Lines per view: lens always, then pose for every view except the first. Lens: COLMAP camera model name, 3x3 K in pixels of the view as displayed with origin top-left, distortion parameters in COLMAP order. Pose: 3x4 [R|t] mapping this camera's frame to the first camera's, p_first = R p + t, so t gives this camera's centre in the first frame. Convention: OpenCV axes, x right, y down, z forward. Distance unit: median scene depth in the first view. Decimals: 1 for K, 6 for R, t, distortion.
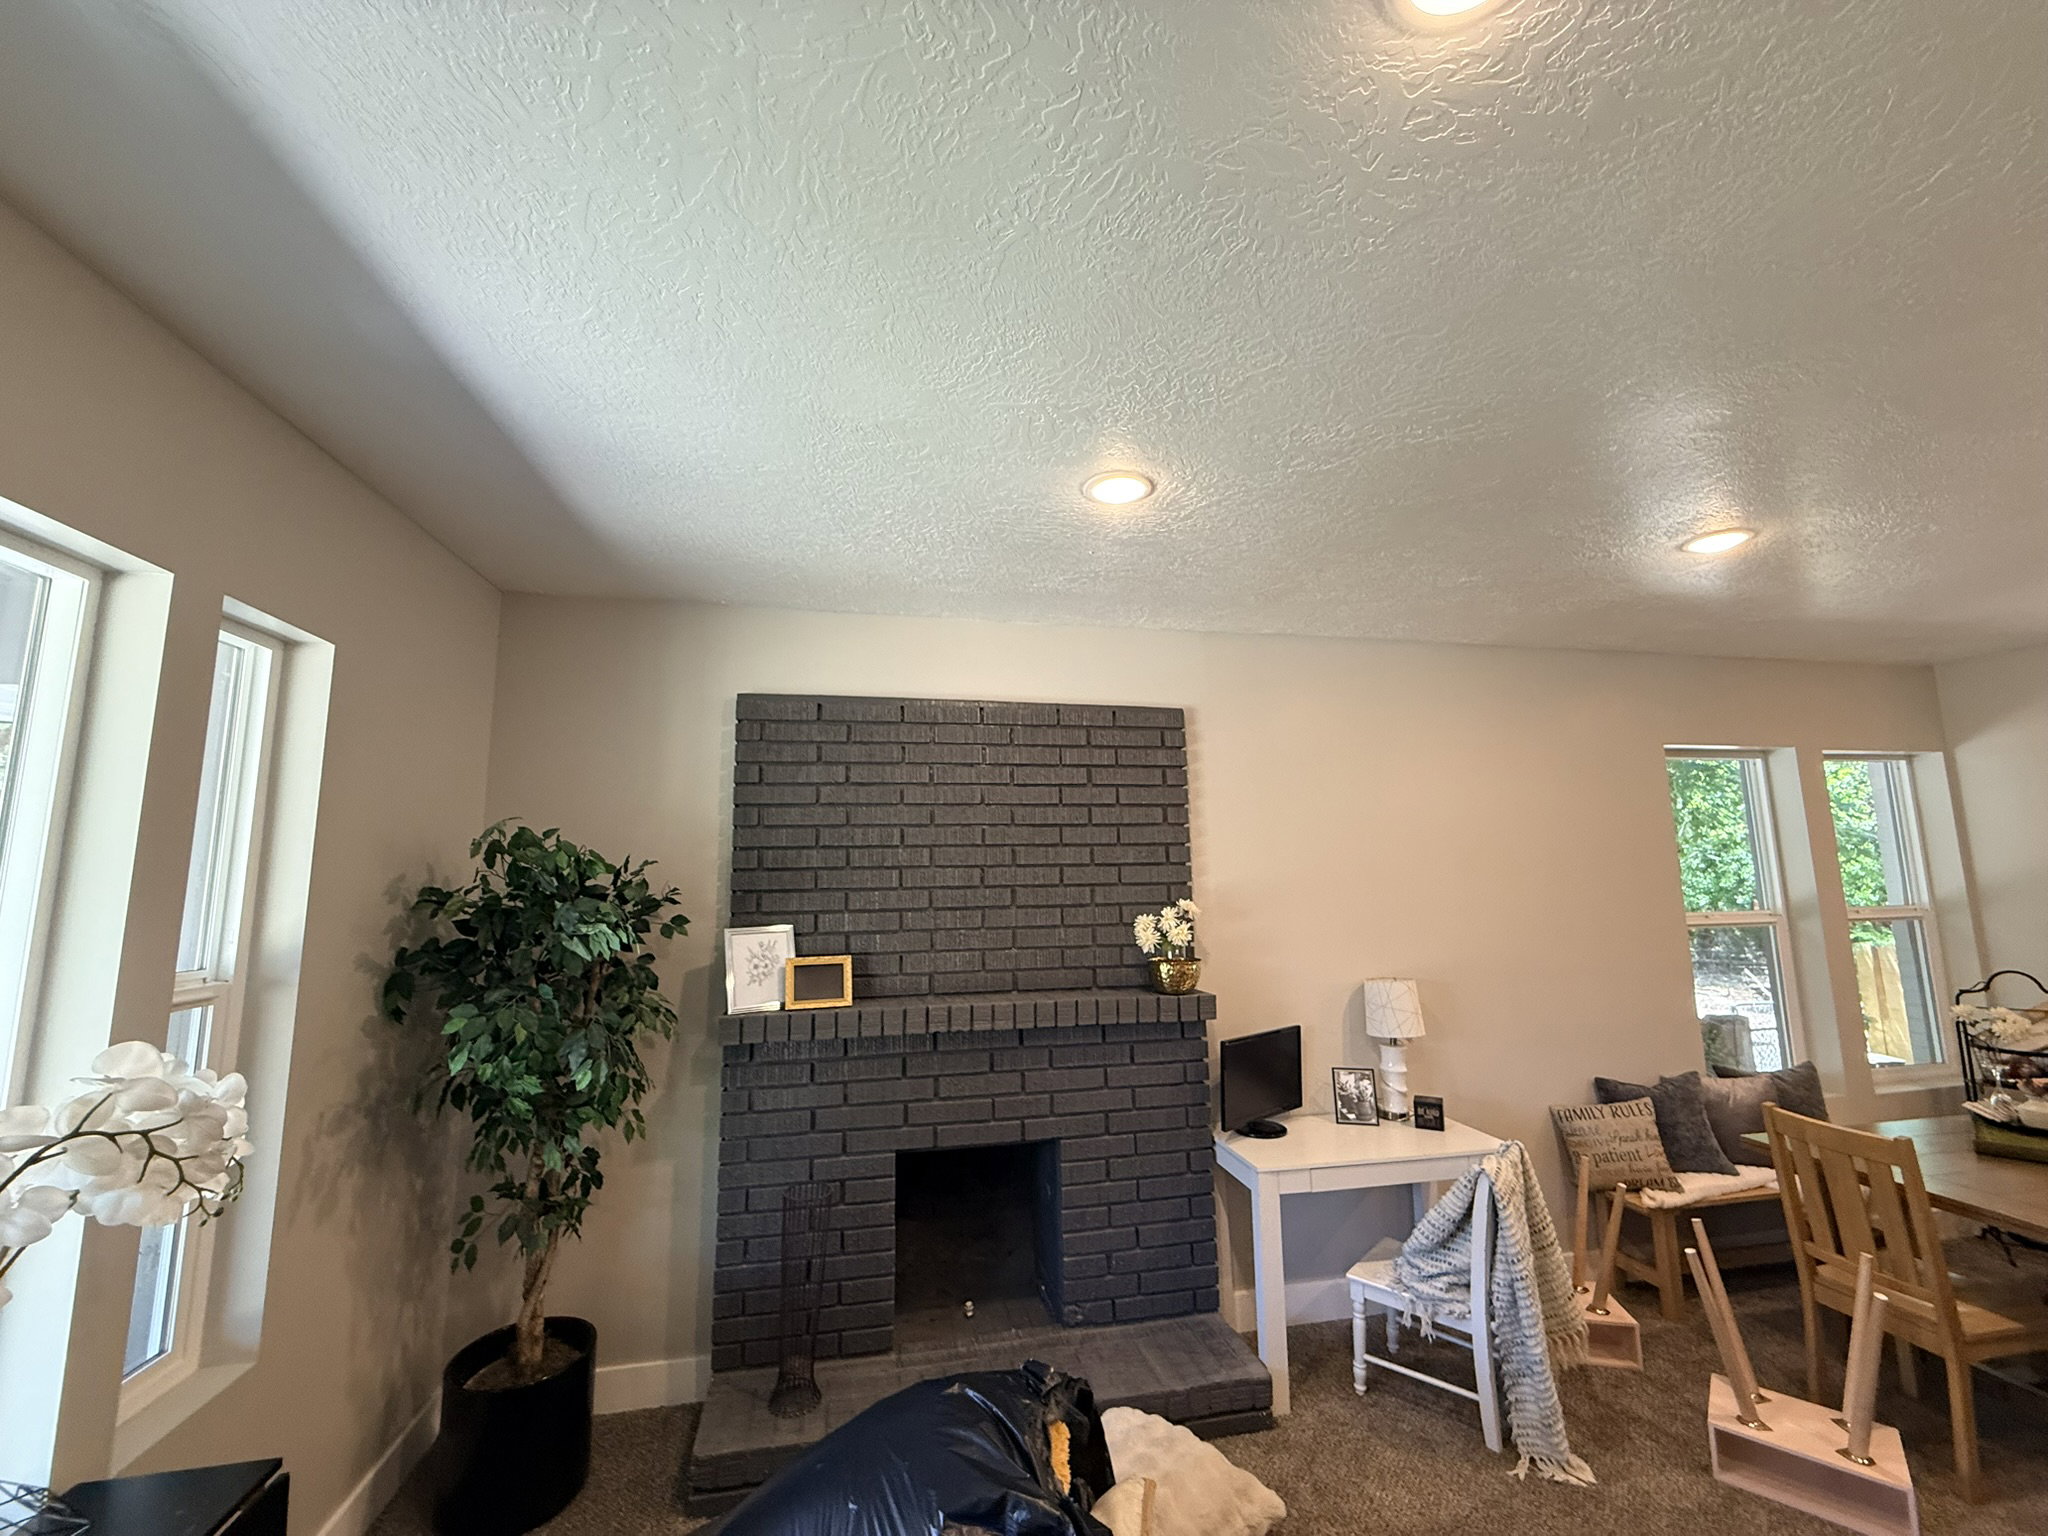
lens RADIAL K [[814.0, 0, 1024.6], [0, 814.0, 768.0], [0, 0, 1]] dist [0.002523, -0.000280]
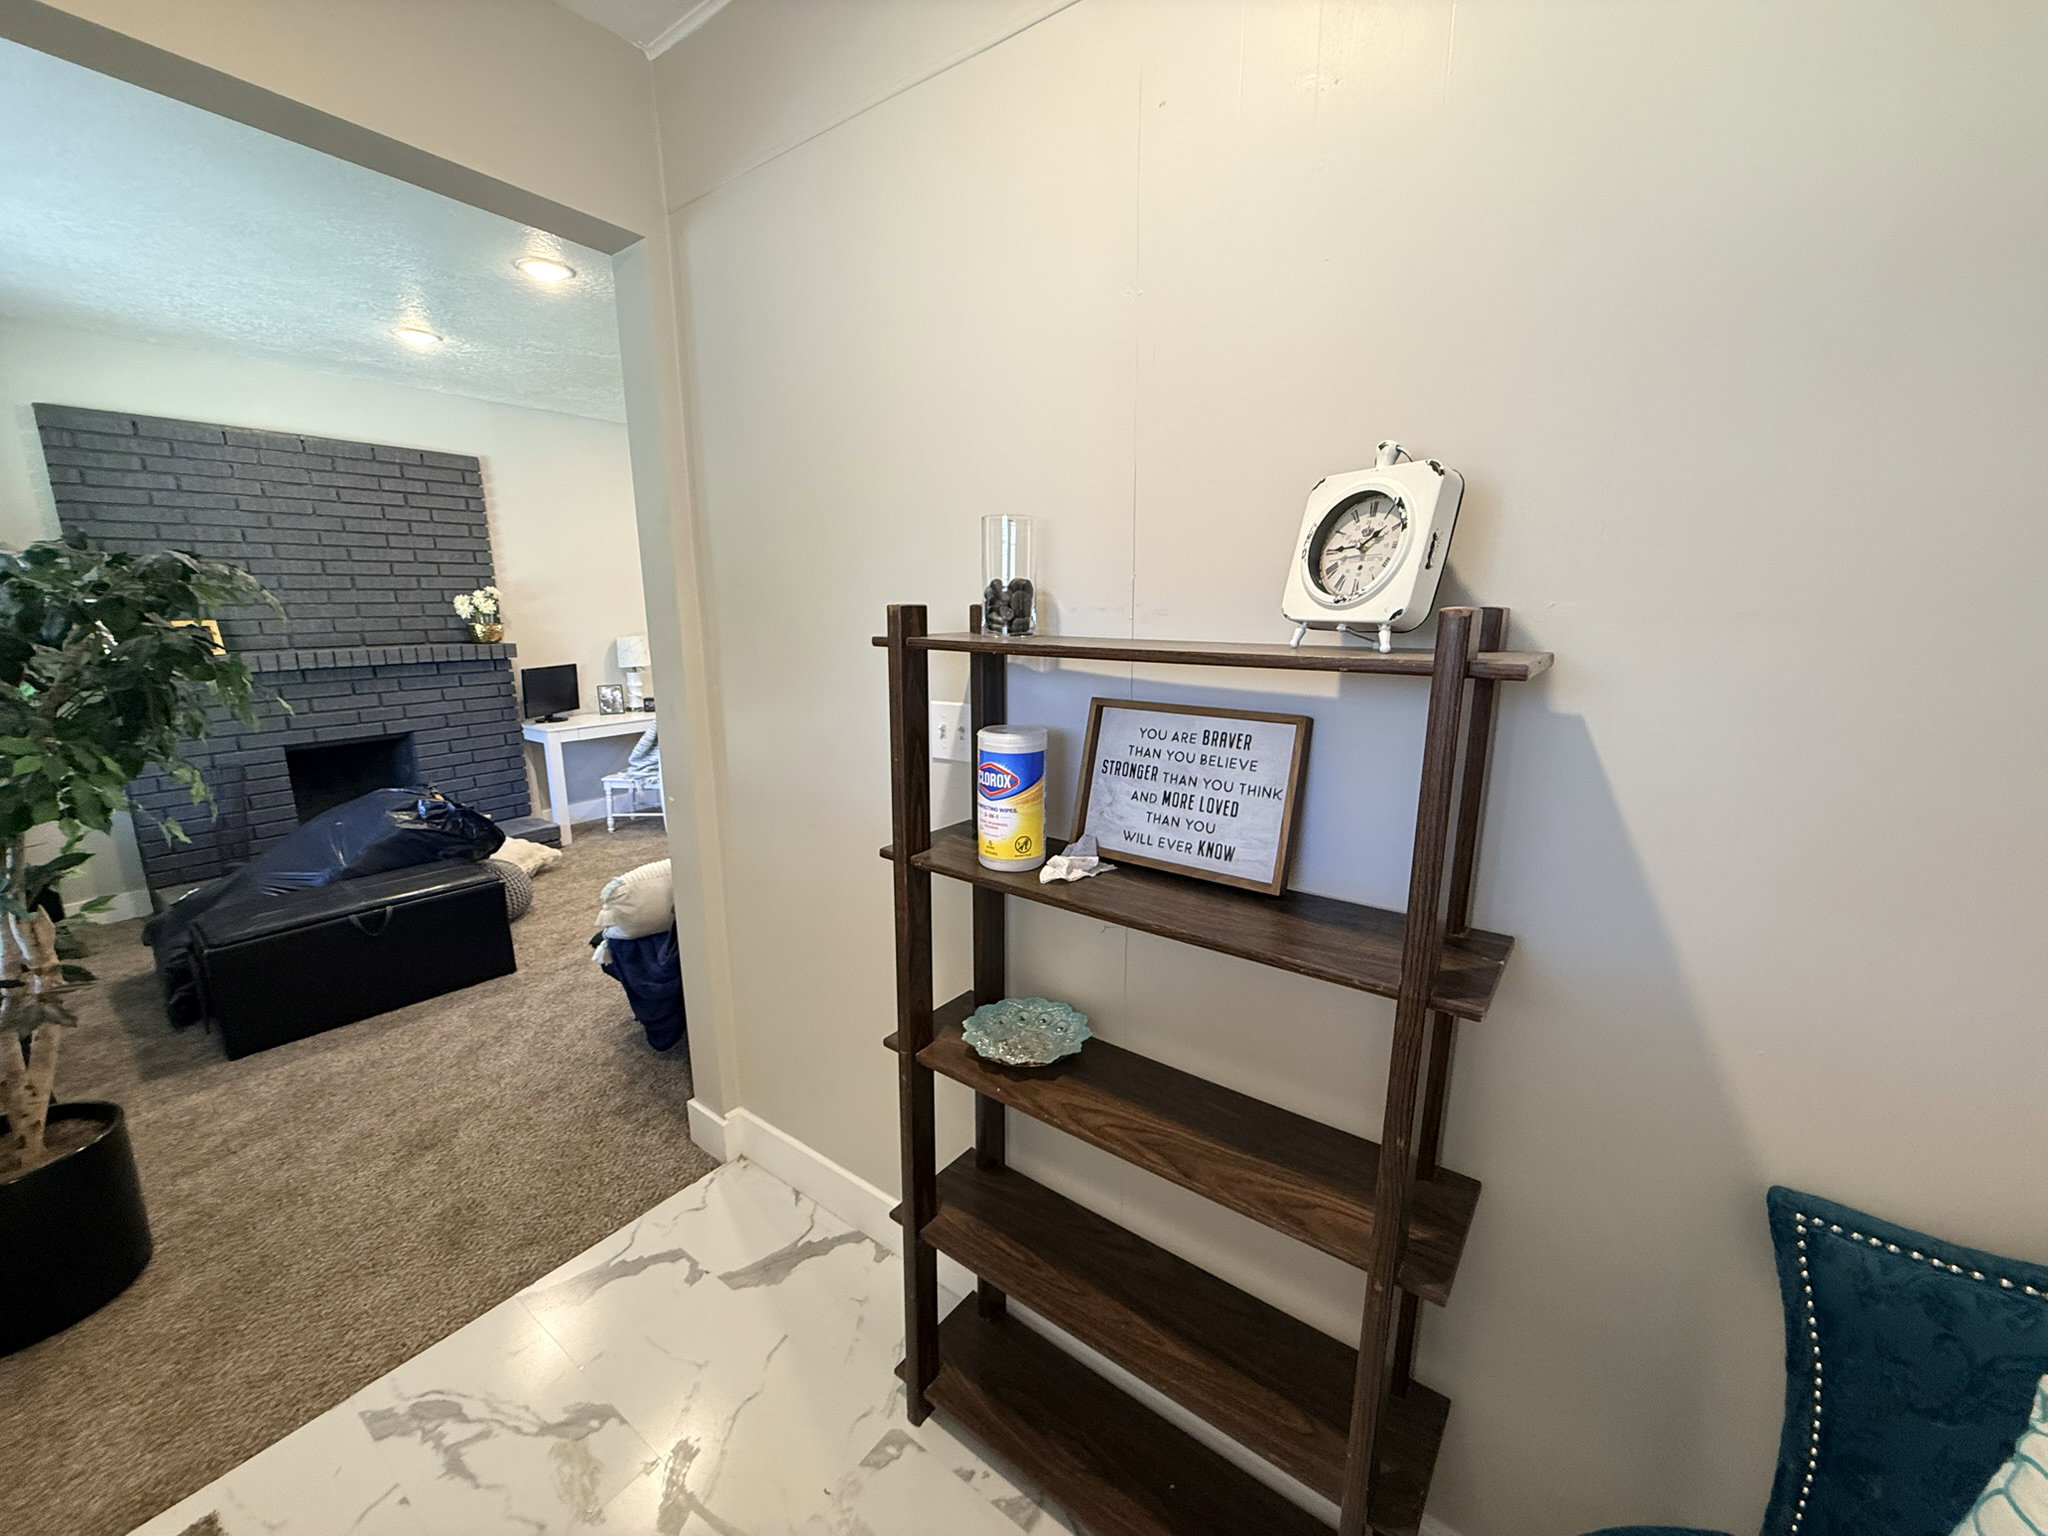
lens RADIAL K [[814.0, 0, 1018.7], [0, 814.0, 763.7], [0, 0, 1]] dist [0.002523, -0.000280]
pose [[0.739274, -0.124960, 0.661709, -0.143473], [-0.098988, 0.951792, 0.290332, -0.077851], [-0.666090, -0.280136, 0.691266, -0.929128]]
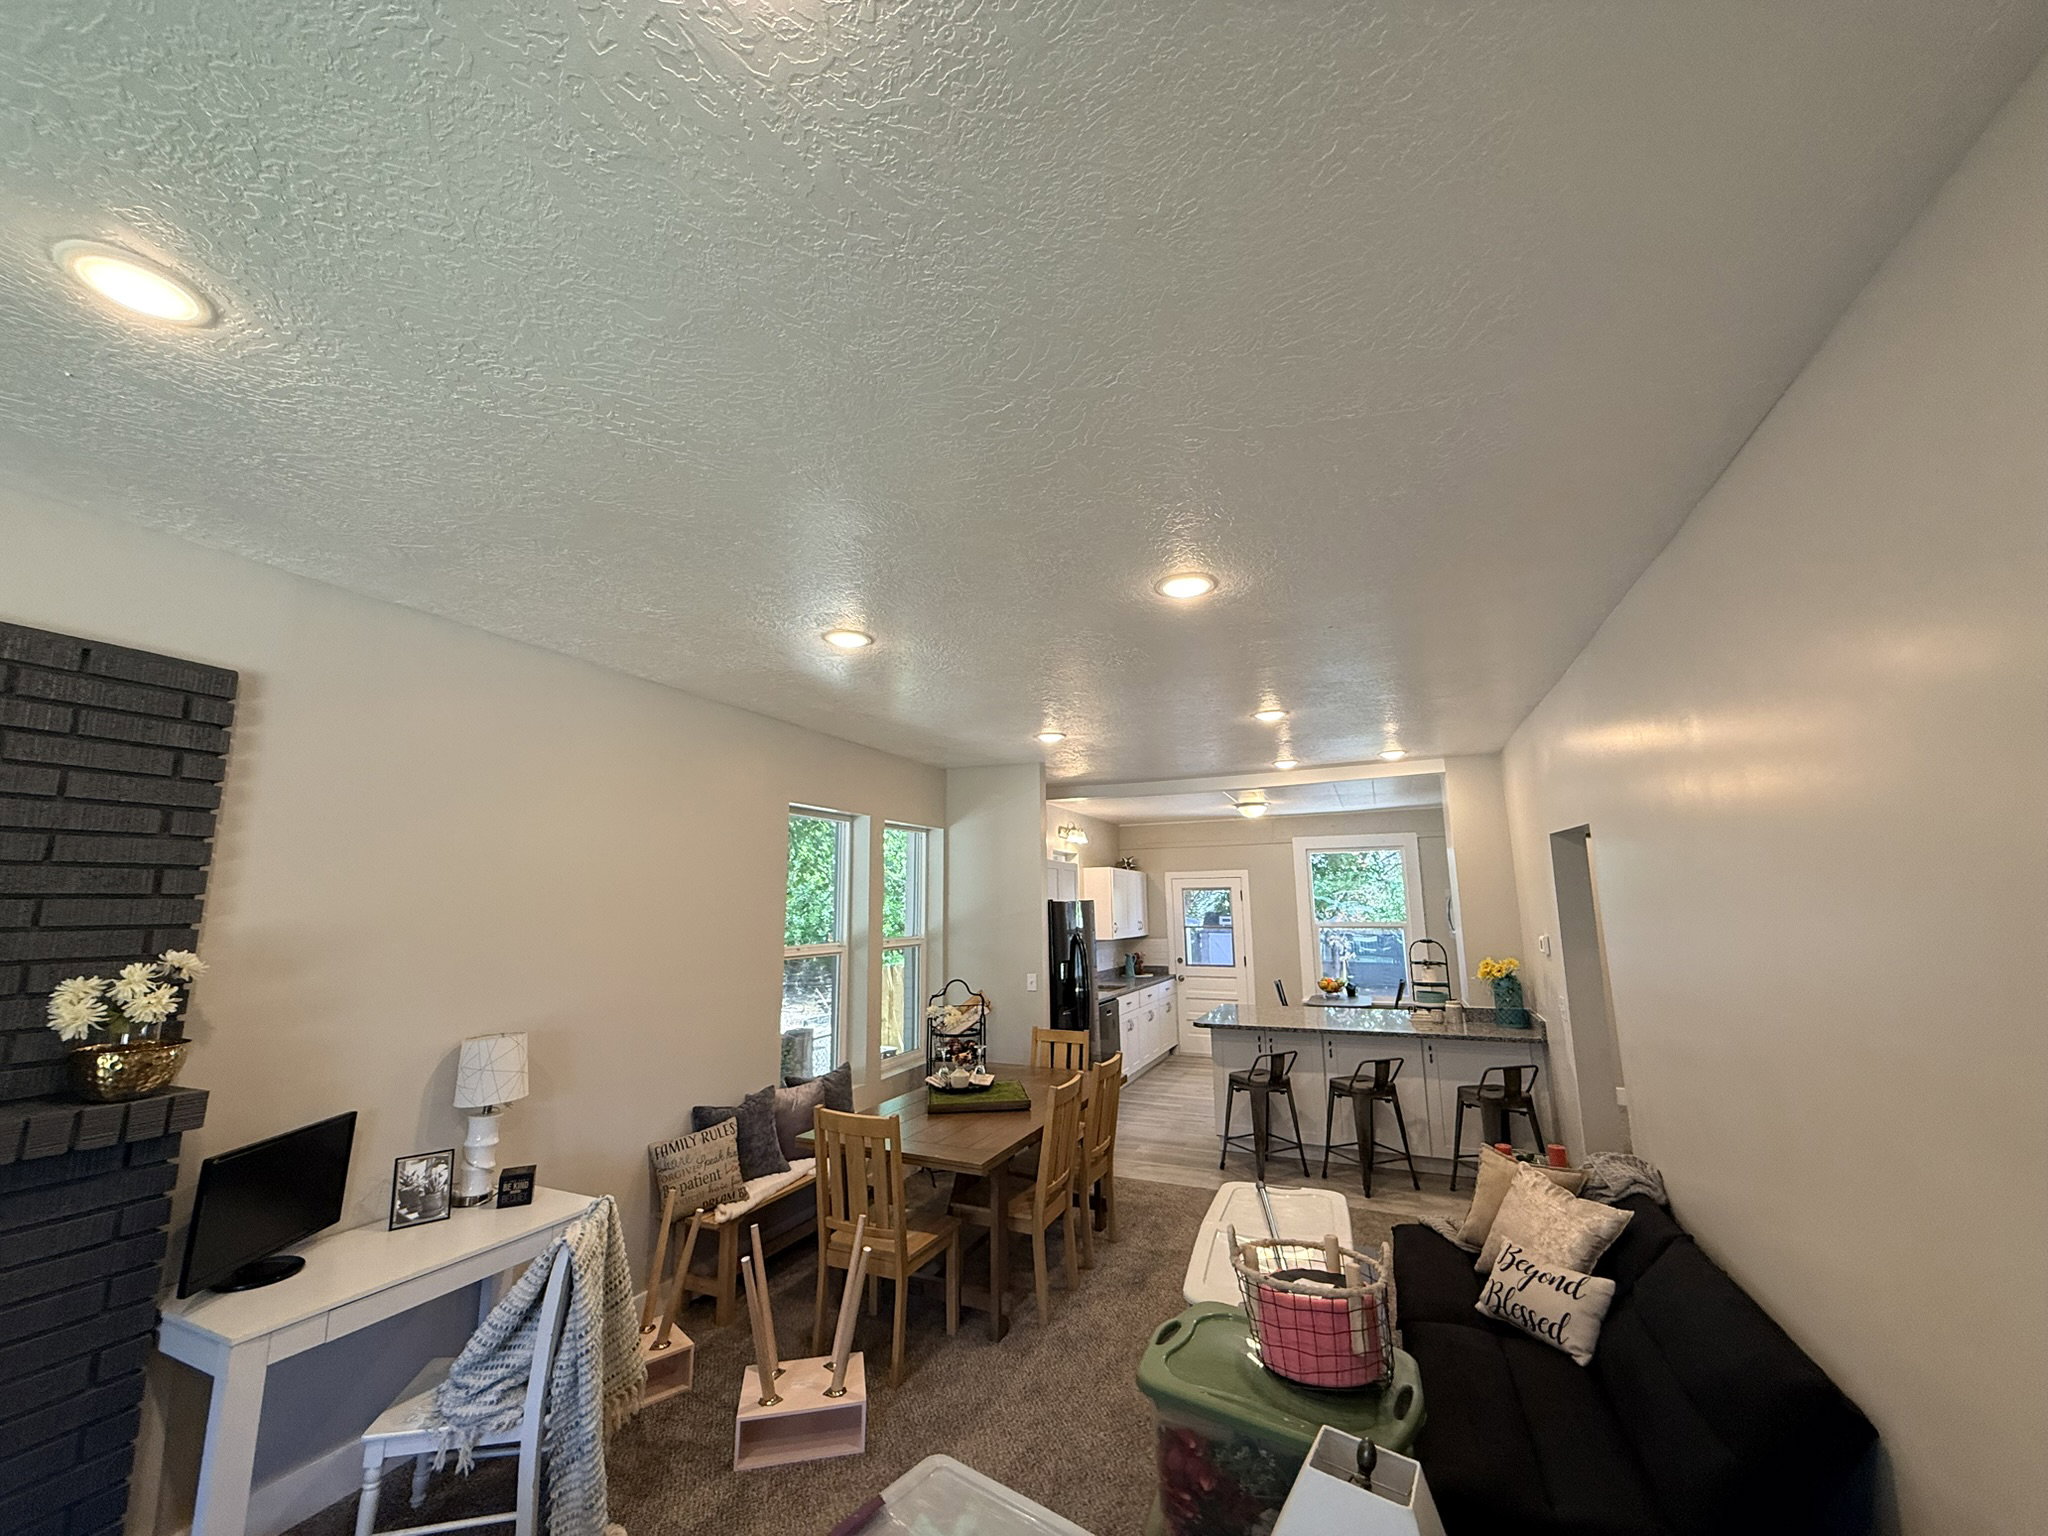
lens RADIAL K [[814.0, 0, 1017.3], [0, 814.0, 766.6], [0, 0, 1]] dist [0.002523, -0.000280]
pose [[0.583933, 0.147131, 0.798357, 0.043780], [-0.108746, 0.988752, -0.102680, 0.006810], [-0.804485, -0.026860, 0.593365, 0.056534]]
